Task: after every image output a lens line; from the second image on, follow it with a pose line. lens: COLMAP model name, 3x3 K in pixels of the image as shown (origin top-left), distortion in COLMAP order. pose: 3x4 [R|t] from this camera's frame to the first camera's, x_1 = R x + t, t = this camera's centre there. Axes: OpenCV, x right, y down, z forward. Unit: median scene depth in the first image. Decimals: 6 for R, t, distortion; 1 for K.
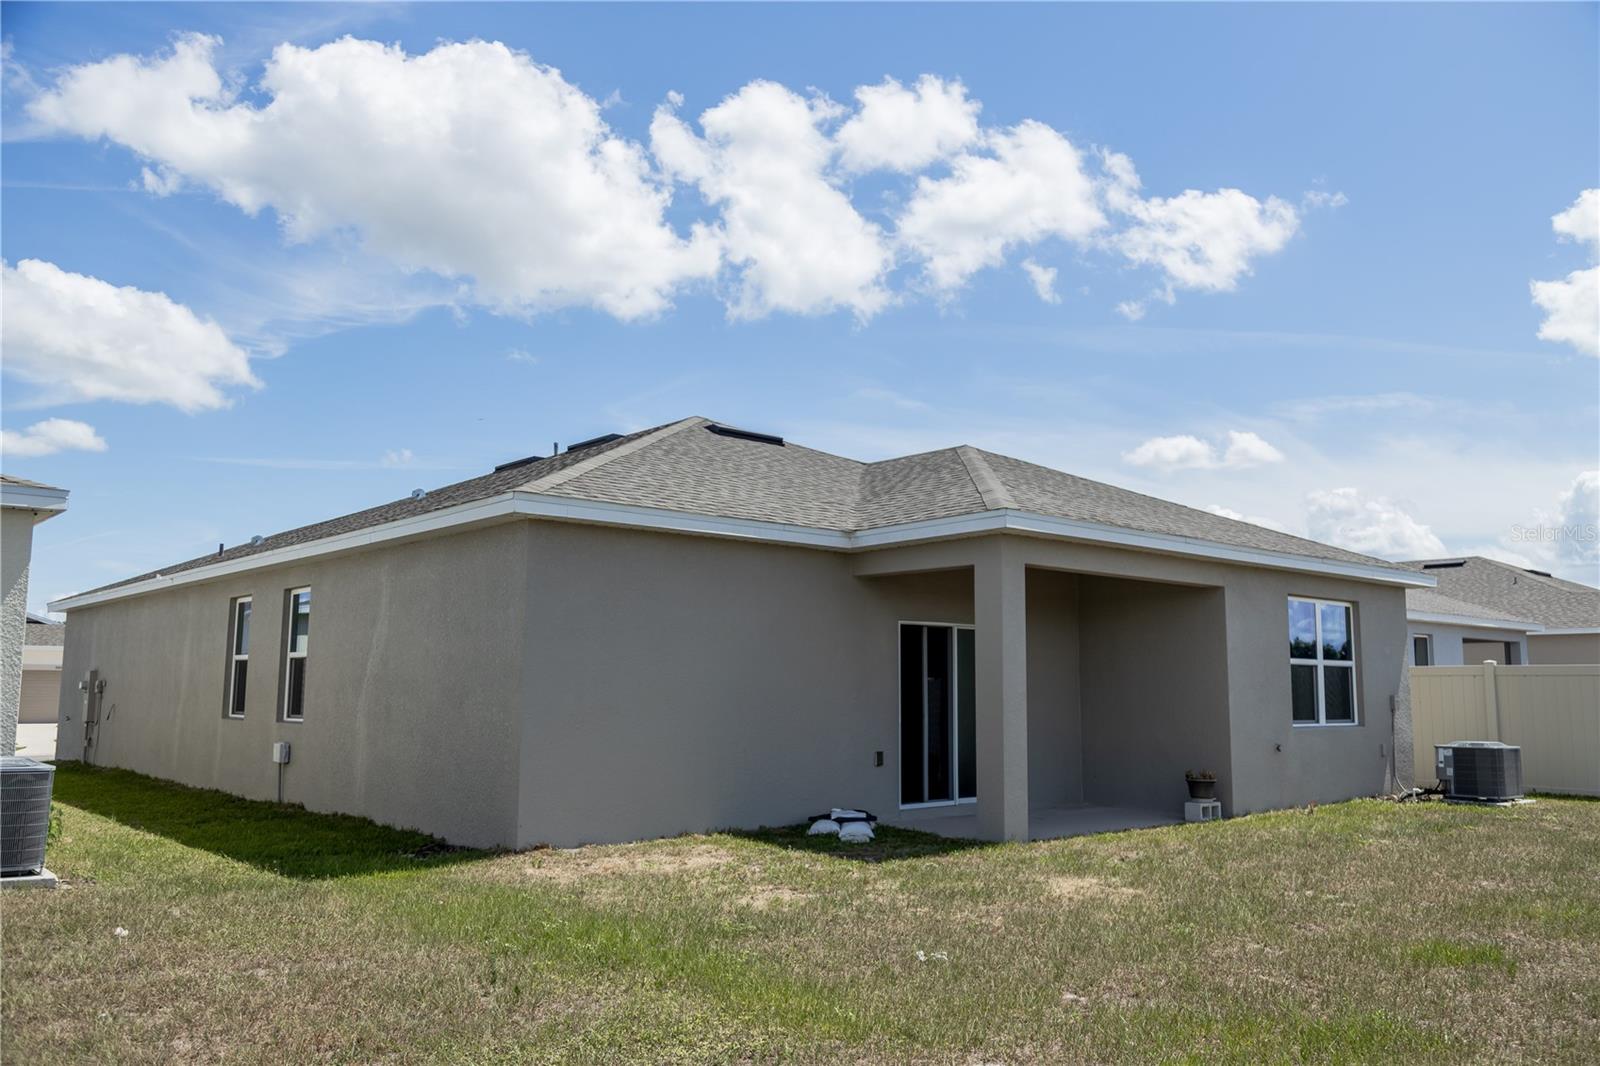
lens RADIAL K [[1296.6, 0, 806.9], [0, 1296.6, 544.3], [0, 0, 1]] dist [0.032941, -0.031673]
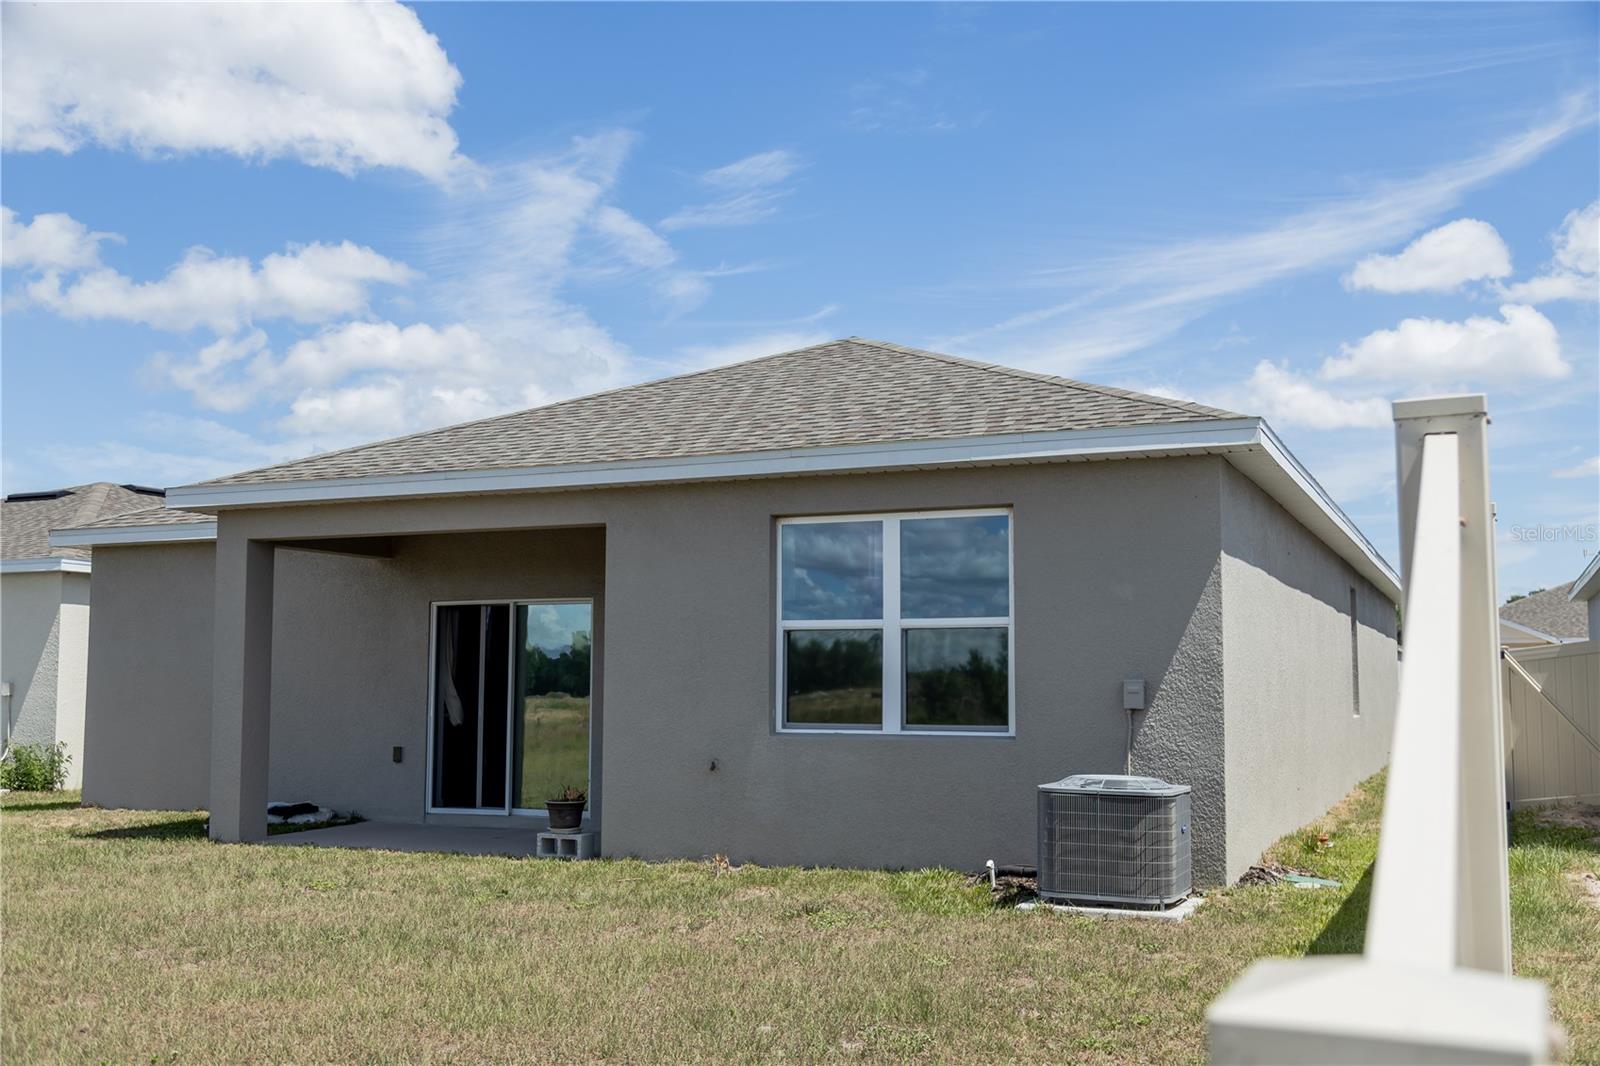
lens RADIAL K [[1660.9, 0, 808.3], [0, 1660.9, 540.8], [0, 0, 1]] dist [0.036469, -0.028962]
pose [[0.394540, -0.088243, -0.914632, 1.197233], [0.101718, 0.993455, -0.051970, 0.100446], [0.913232, -0.072531, 0.400933, 0.762239]]
